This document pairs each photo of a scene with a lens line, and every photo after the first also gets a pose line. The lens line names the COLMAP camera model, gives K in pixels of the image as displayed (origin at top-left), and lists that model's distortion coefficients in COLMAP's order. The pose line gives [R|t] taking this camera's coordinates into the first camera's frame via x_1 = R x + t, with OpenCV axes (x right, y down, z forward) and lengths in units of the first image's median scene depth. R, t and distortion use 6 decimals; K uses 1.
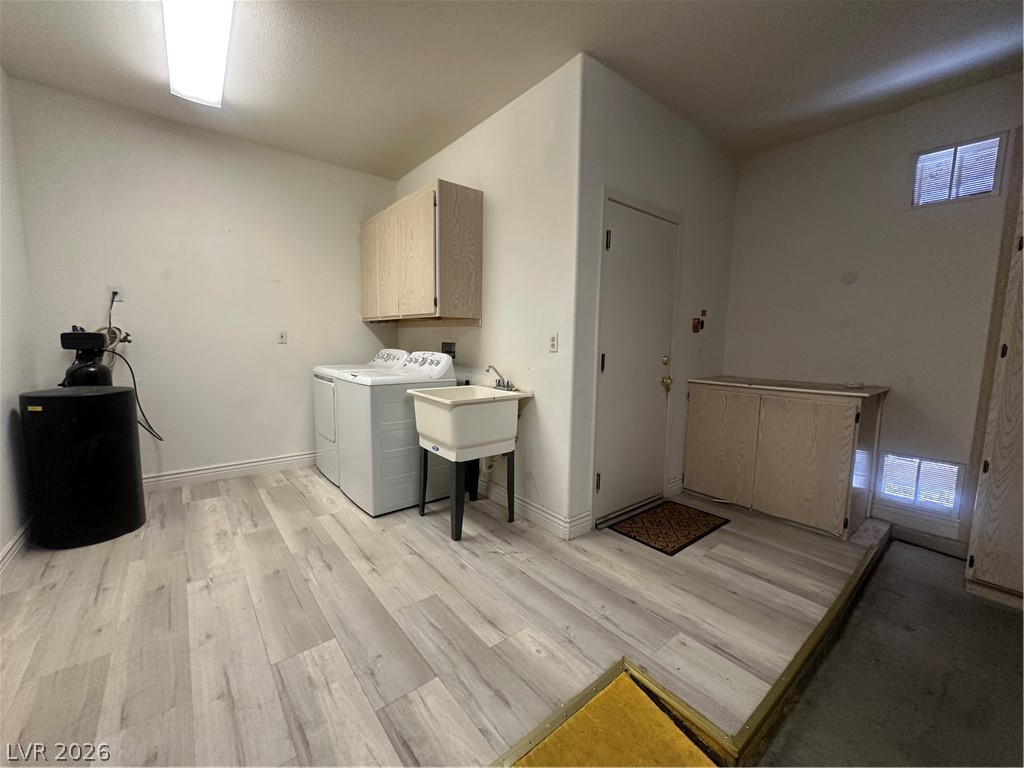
lens RADIAL K [[409.1, 0, 508.6], [0, 409.1, 384.0], [0, 0, 1]] dist [-0.005739, 0.002010]
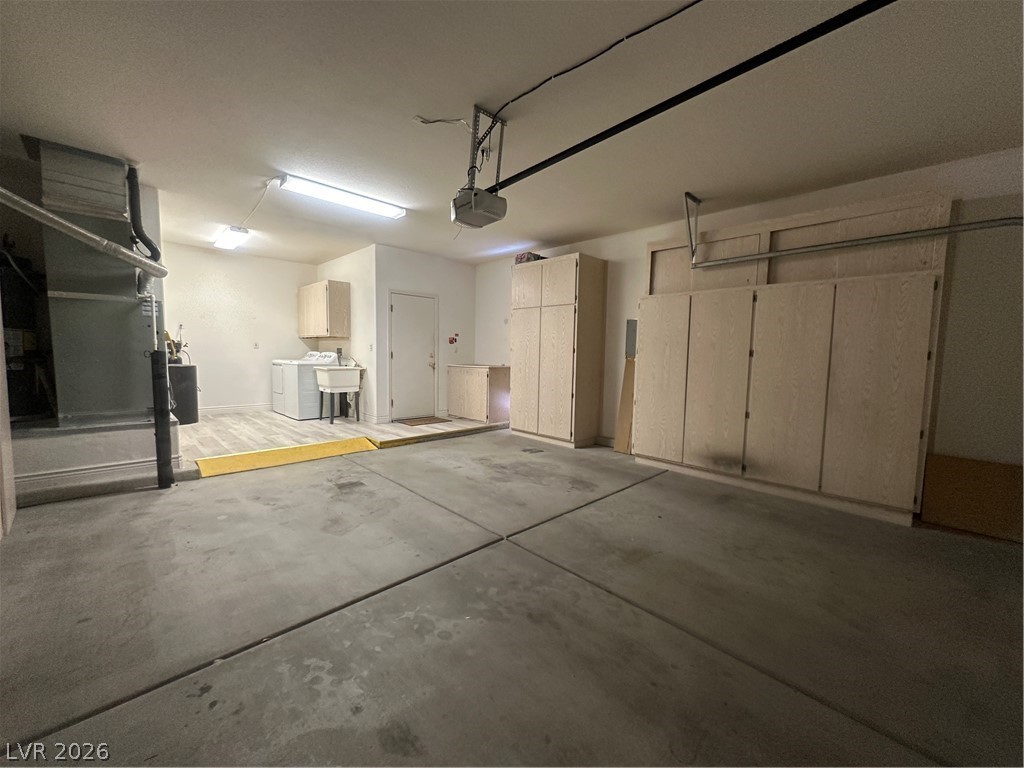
lens RADIAL K [[409.1, 0, 516.0], [0, 409.1, 385.1], [0, 0, 1]] dist [-0.005739, 0.002010]
pose [[0.995219, -0.004592, 0.097562, 0.645572], [0.007113, 0.999649, -0.025507, 0.175963], [-0.097411, 0.026079, 0.994903, -1.385508]]
